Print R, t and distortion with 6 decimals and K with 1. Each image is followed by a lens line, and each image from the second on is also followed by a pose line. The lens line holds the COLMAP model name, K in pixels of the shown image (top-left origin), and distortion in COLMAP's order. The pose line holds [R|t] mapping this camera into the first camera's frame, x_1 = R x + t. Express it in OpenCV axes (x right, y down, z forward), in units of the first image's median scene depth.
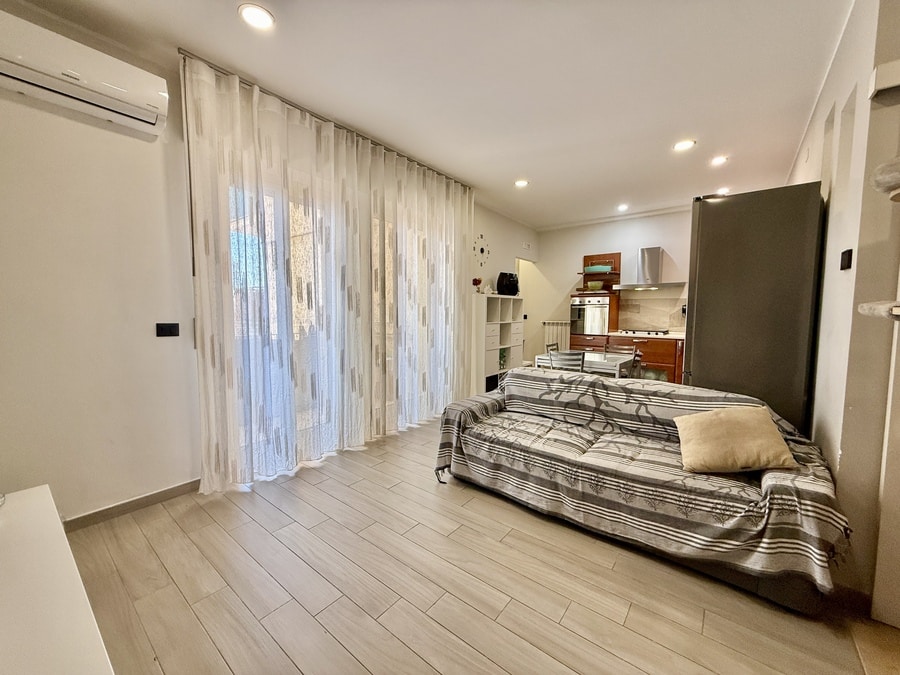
lens RADIAL K [[360.9, 0, 449.4], [0, 360.9, 338.7], [0, 0, 1]] dist [-0.002025, -0.000200]
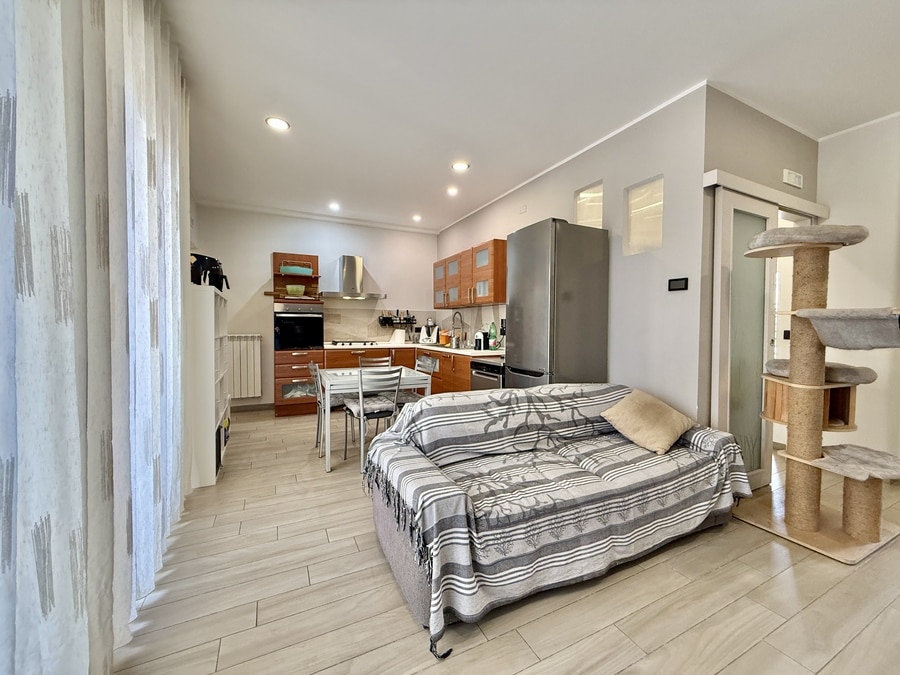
lens RADIAL K [[360.9, 0, 450.2], [0, 360.9, 336.4], [0, 0, 1]] dist [-0.002025, -0.000200]
pose [[0.424516, -0.026601, 0.905030, -0.473011], [0.067522, 0.997715, -0.002347, -0.036237], [-0.902899, 0.062106, 0.425342, 0.793689]]
